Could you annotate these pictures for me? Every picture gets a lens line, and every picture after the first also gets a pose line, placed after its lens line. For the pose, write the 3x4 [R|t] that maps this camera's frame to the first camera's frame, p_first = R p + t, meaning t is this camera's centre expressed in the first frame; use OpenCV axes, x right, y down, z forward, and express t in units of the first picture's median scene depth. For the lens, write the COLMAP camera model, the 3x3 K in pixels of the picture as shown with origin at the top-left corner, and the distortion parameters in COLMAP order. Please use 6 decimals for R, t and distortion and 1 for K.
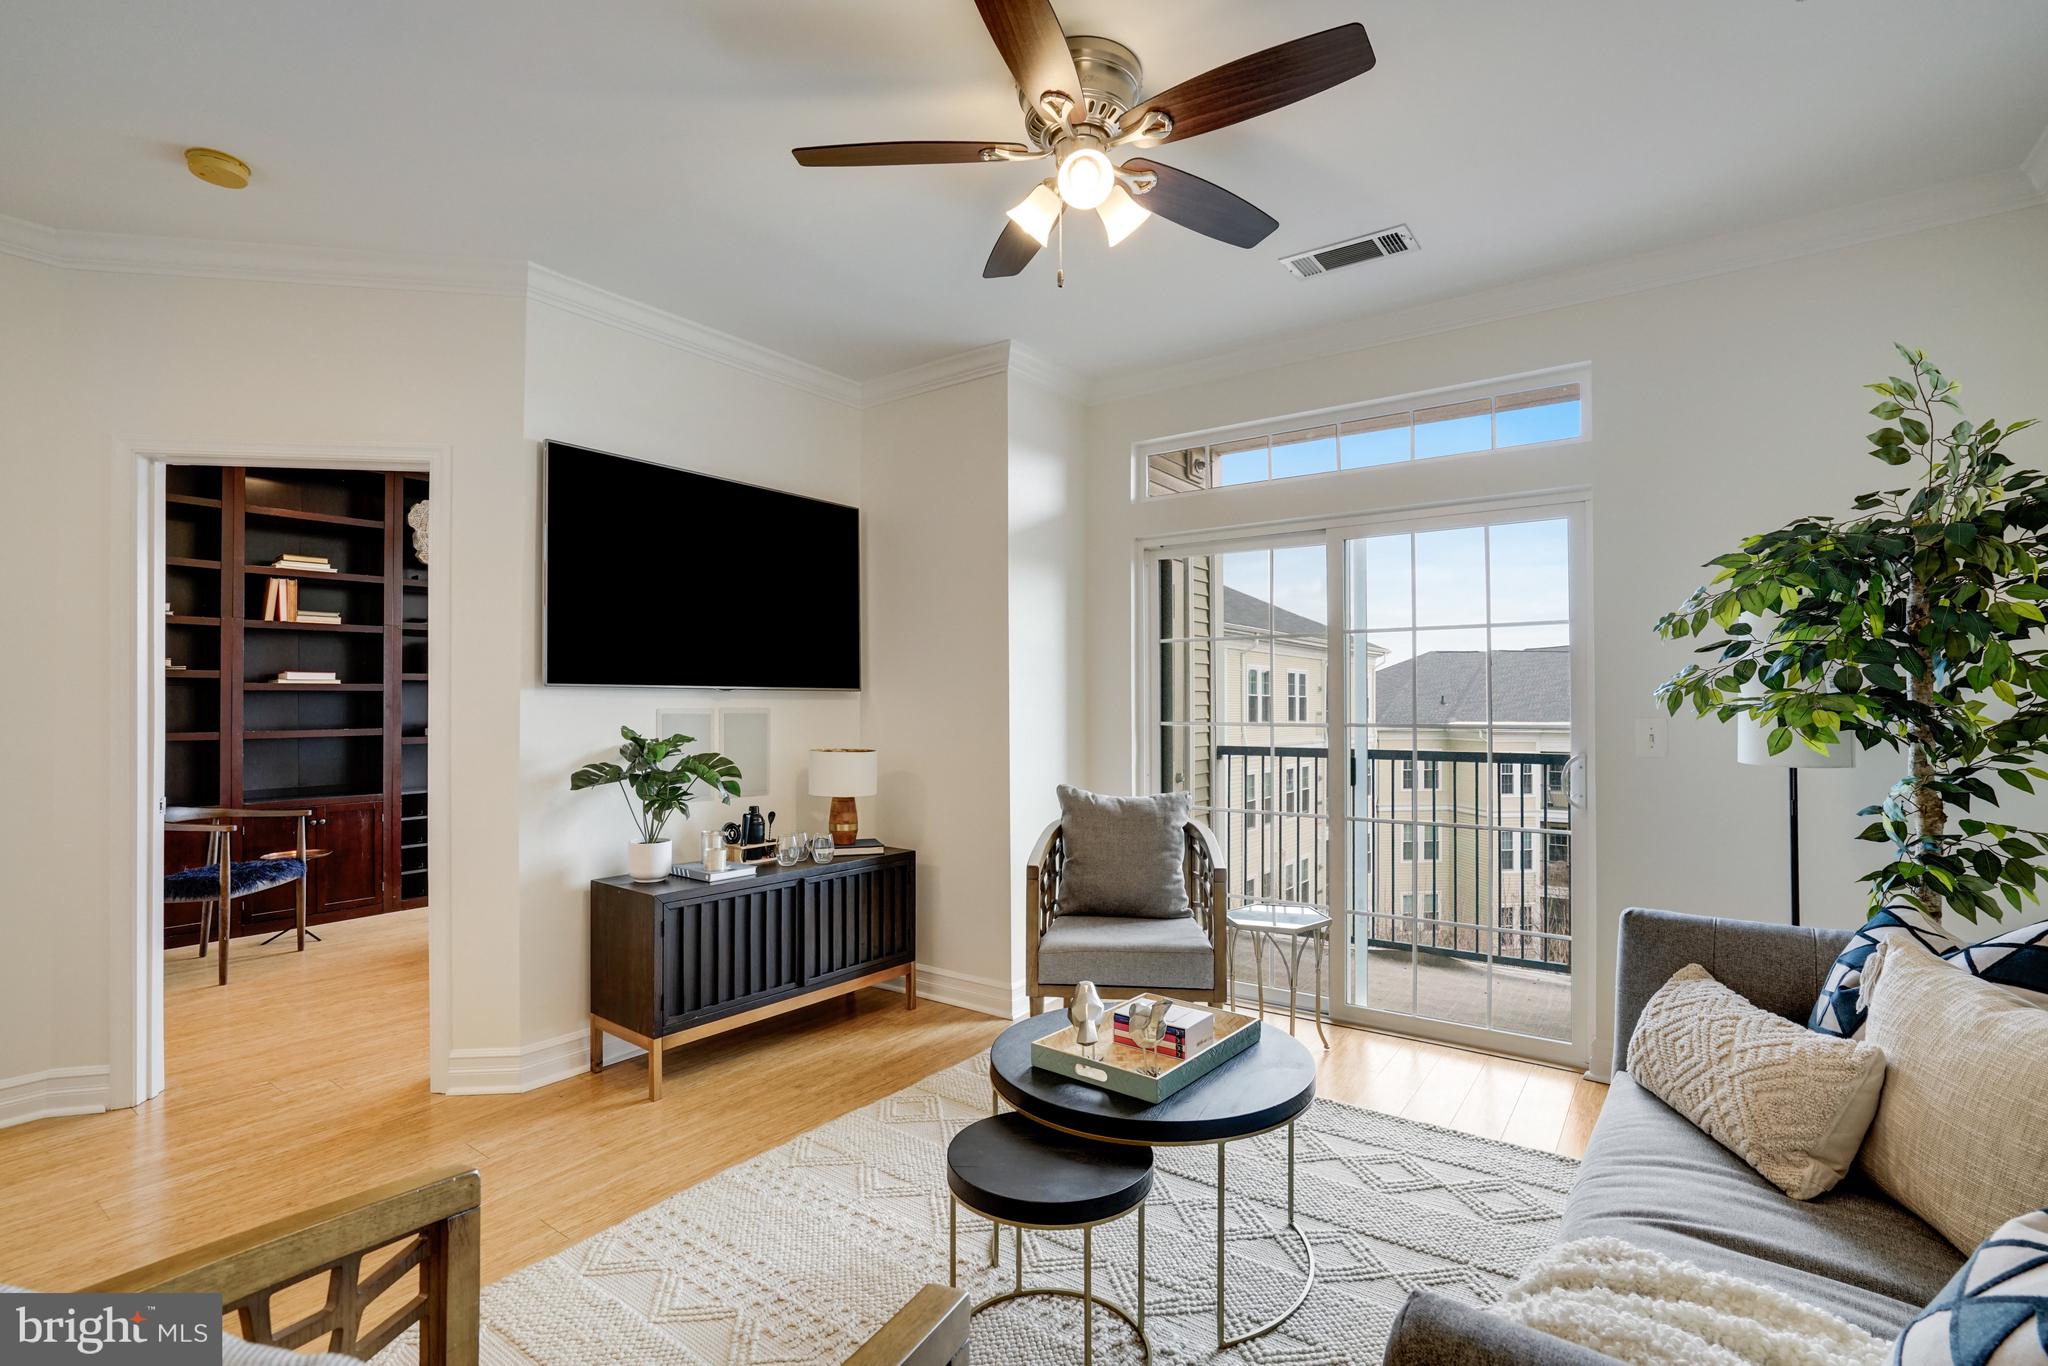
lens RADIAL K [[947.1, 0, 1011.1], [0, 947.1, 692.5], [0, 0, 1]] dist [-0.035212, 0.012639]
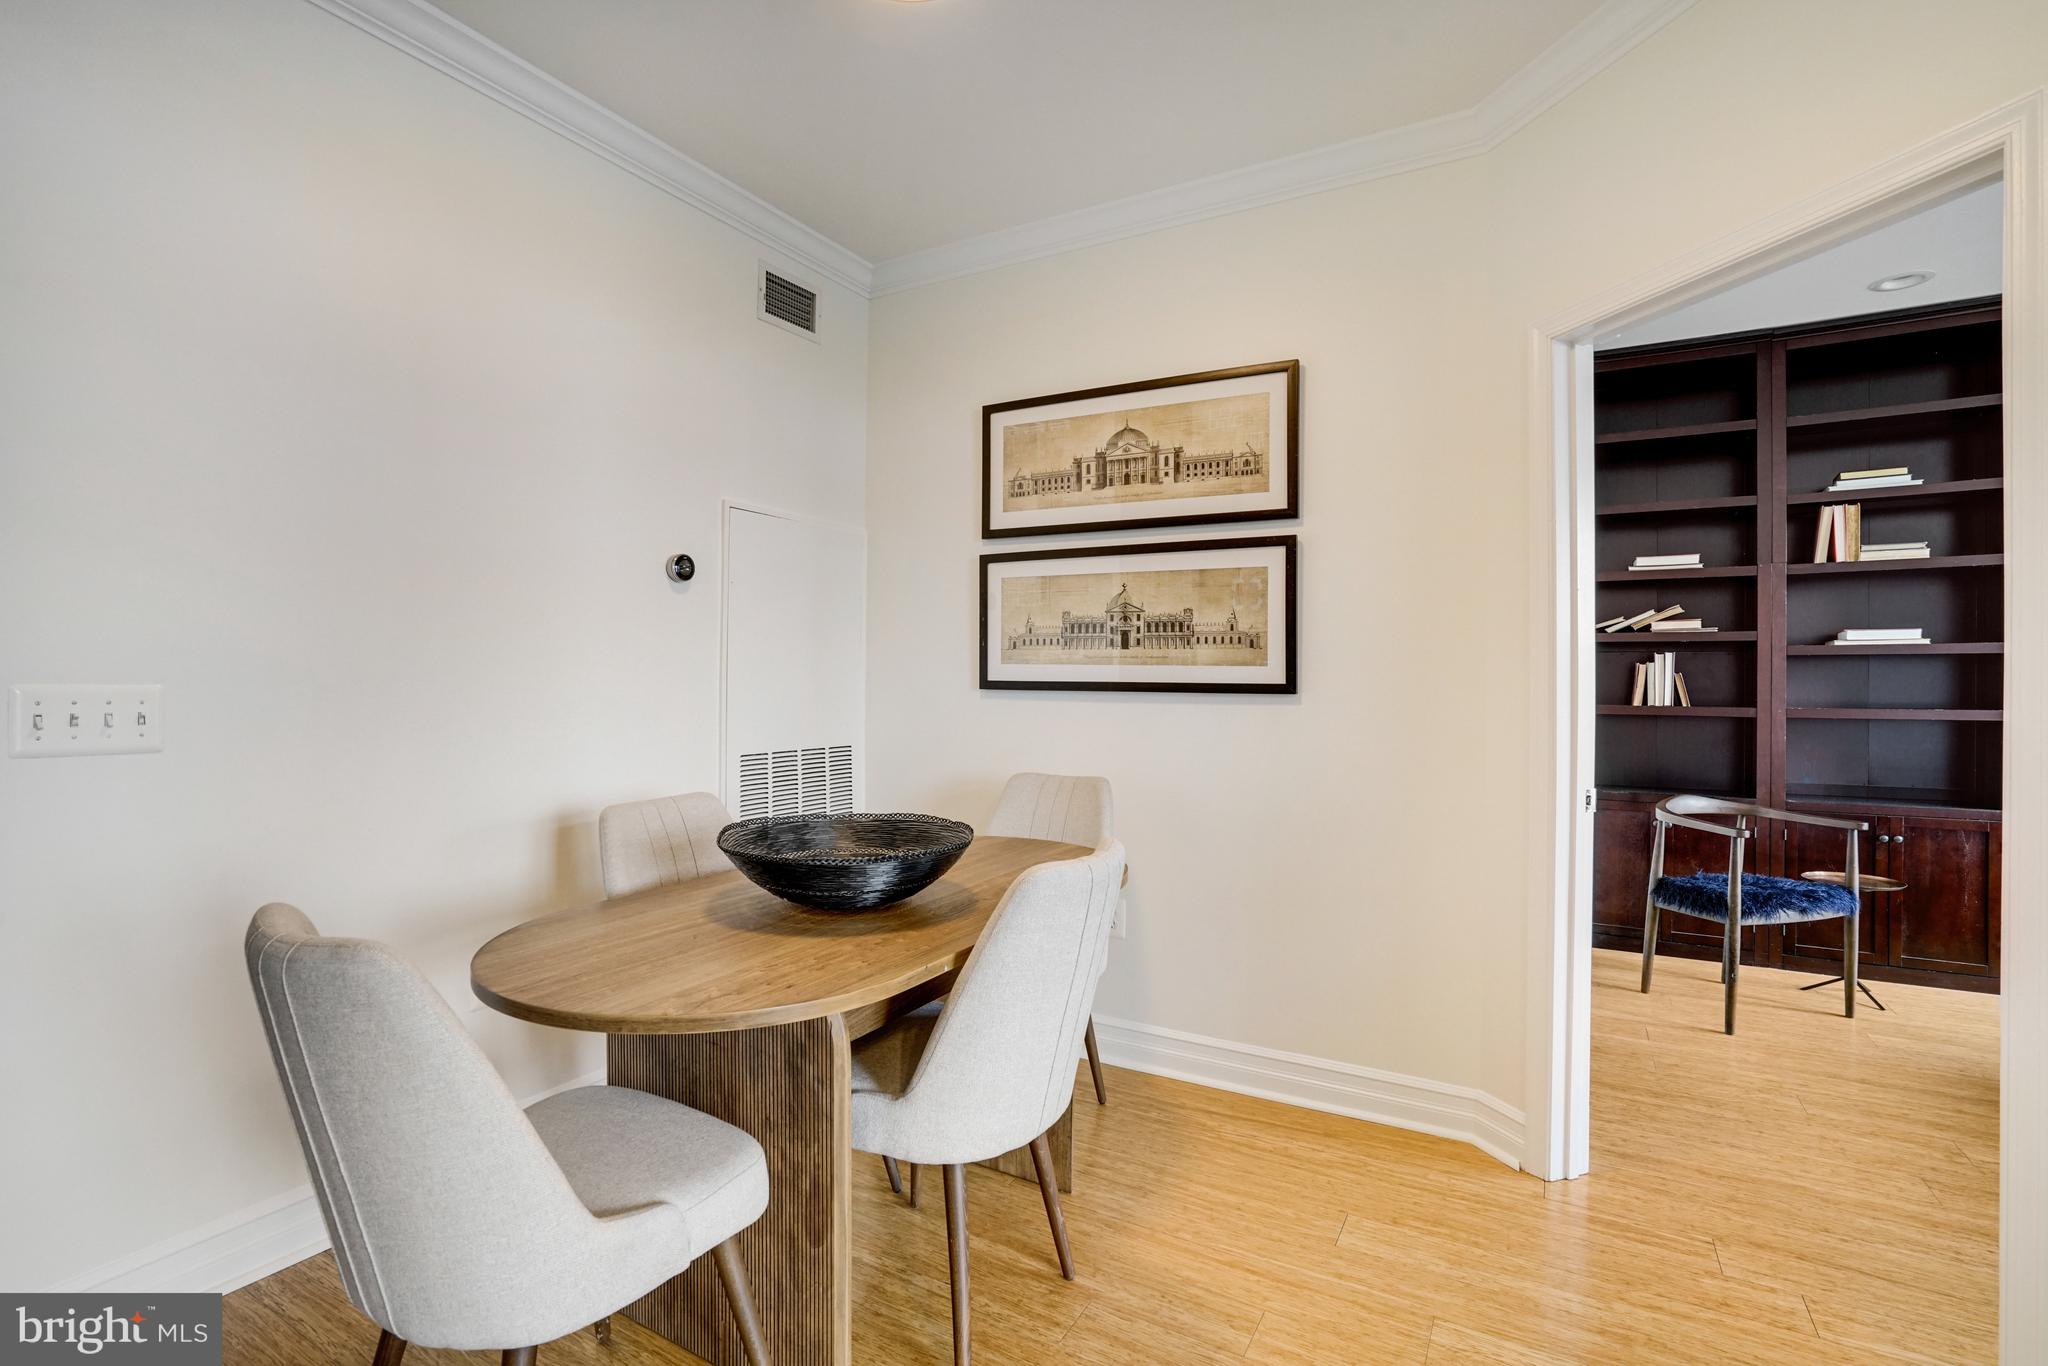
lens RADIAL K [[947.1, 0, 1017.7], [0, 947.1, 680.5], [0, 0, 1]] dist [-0.035212, 0.012639]
pose [[0.121993, 0.005650, -0.992515, -0.194216], [0.005502, 0.999965, 0.006368, 0.016058], [0.992516, -0.006238, 0.121958, 0.398223]]
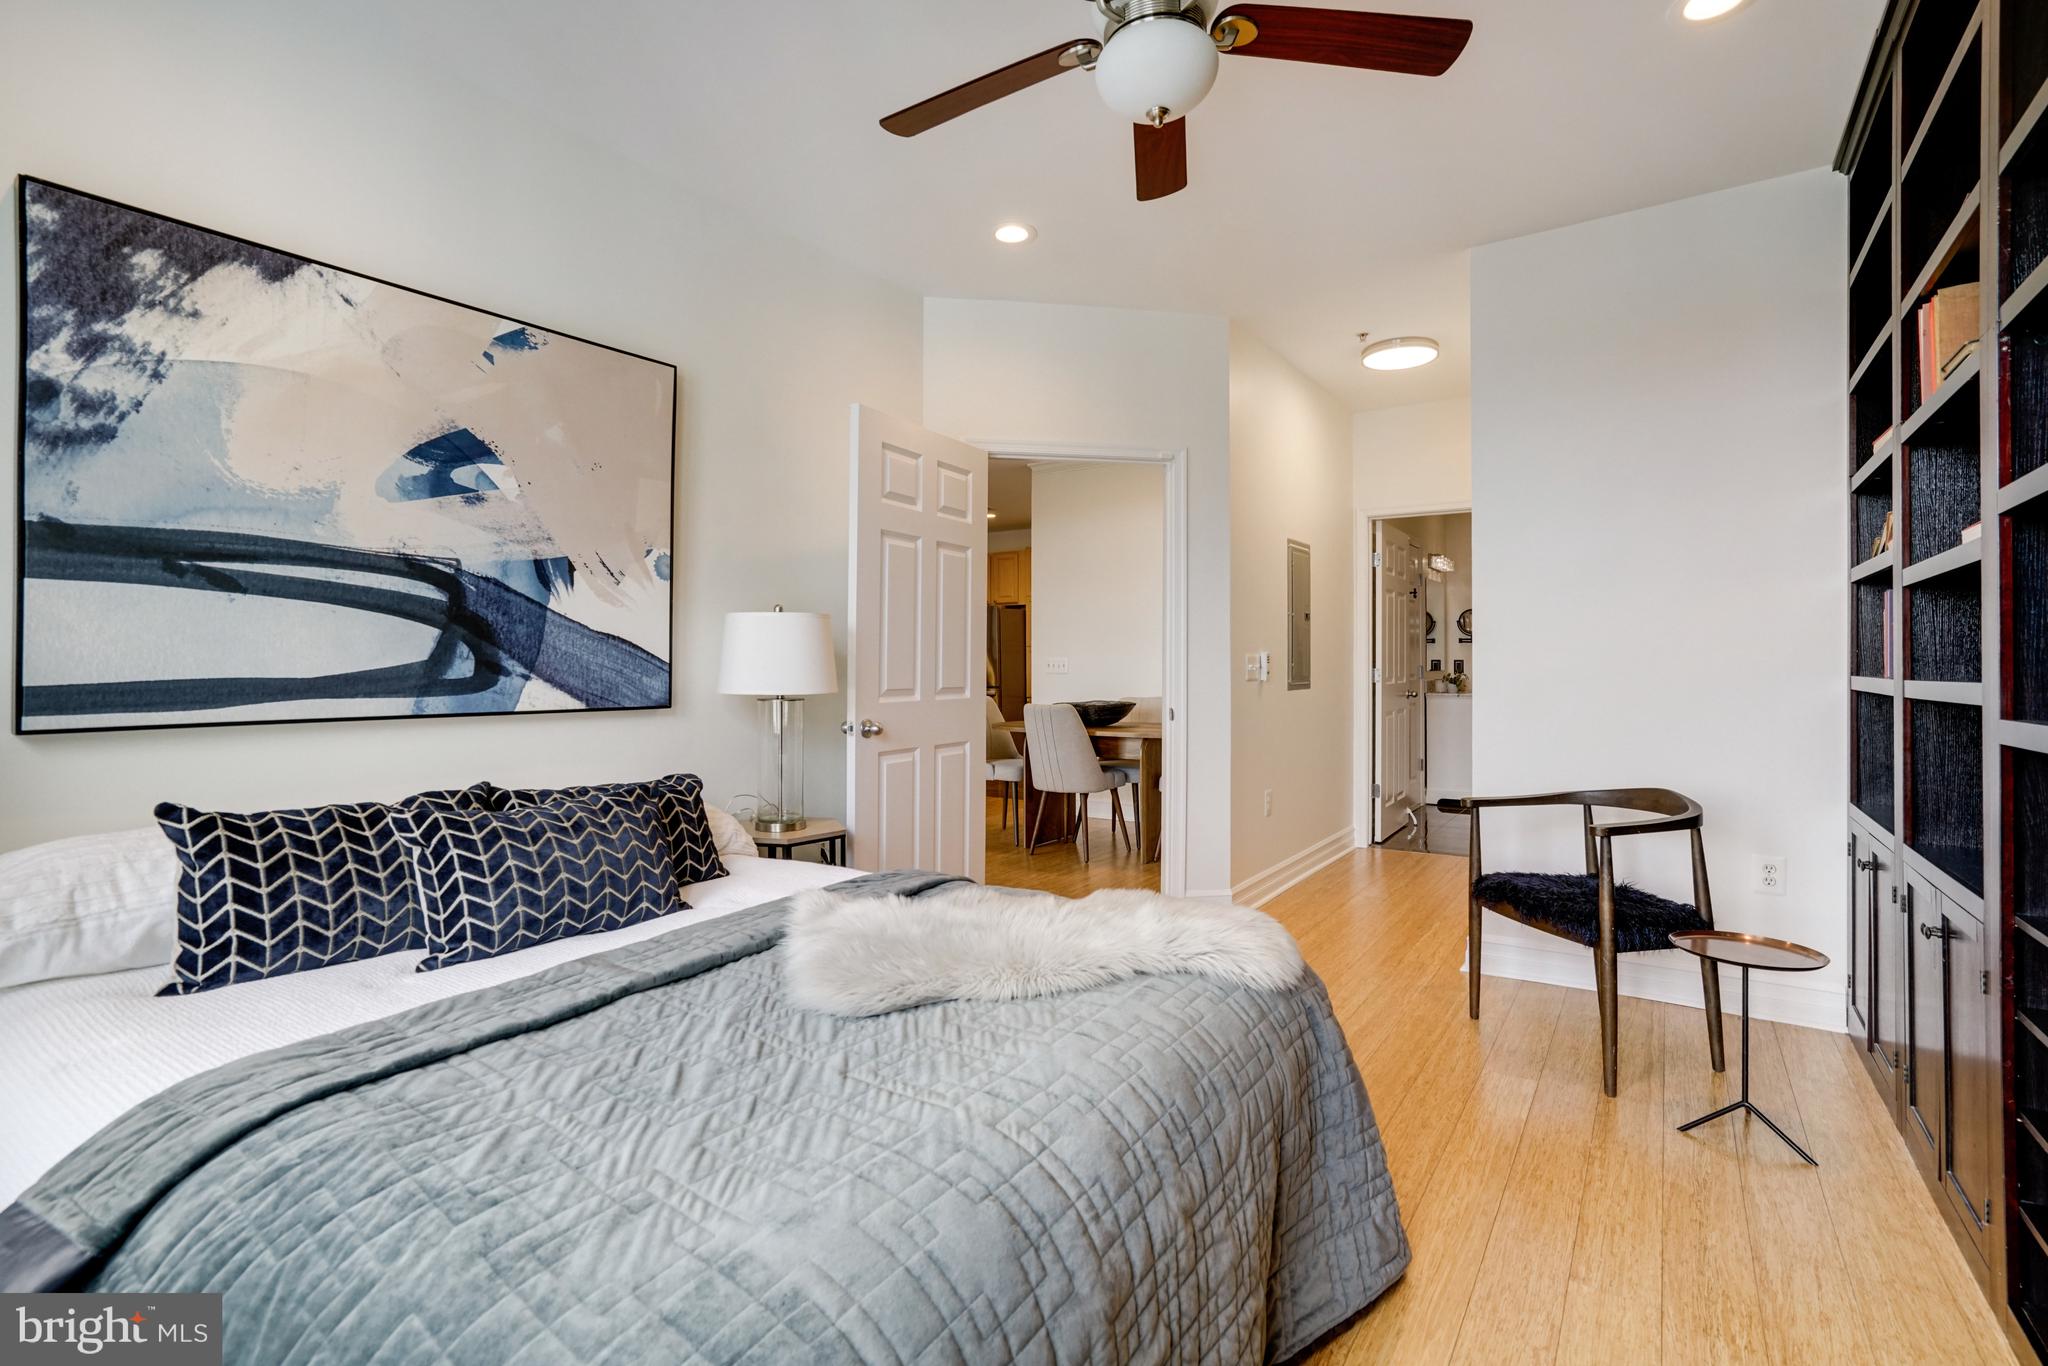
lens RADIAL K [[947.1, 0, 1014.9], [0, 947.1, 645.0], [0, 0, 1]] dist [-0.035212, 0.012639]
pose [[-0.999617, 0.001193, -0.027664, -0.582808], [0.002020, 0.999551, -0.029908, 0.054633], [0.027616, -0.029952, -0.999170, 2.054316]]
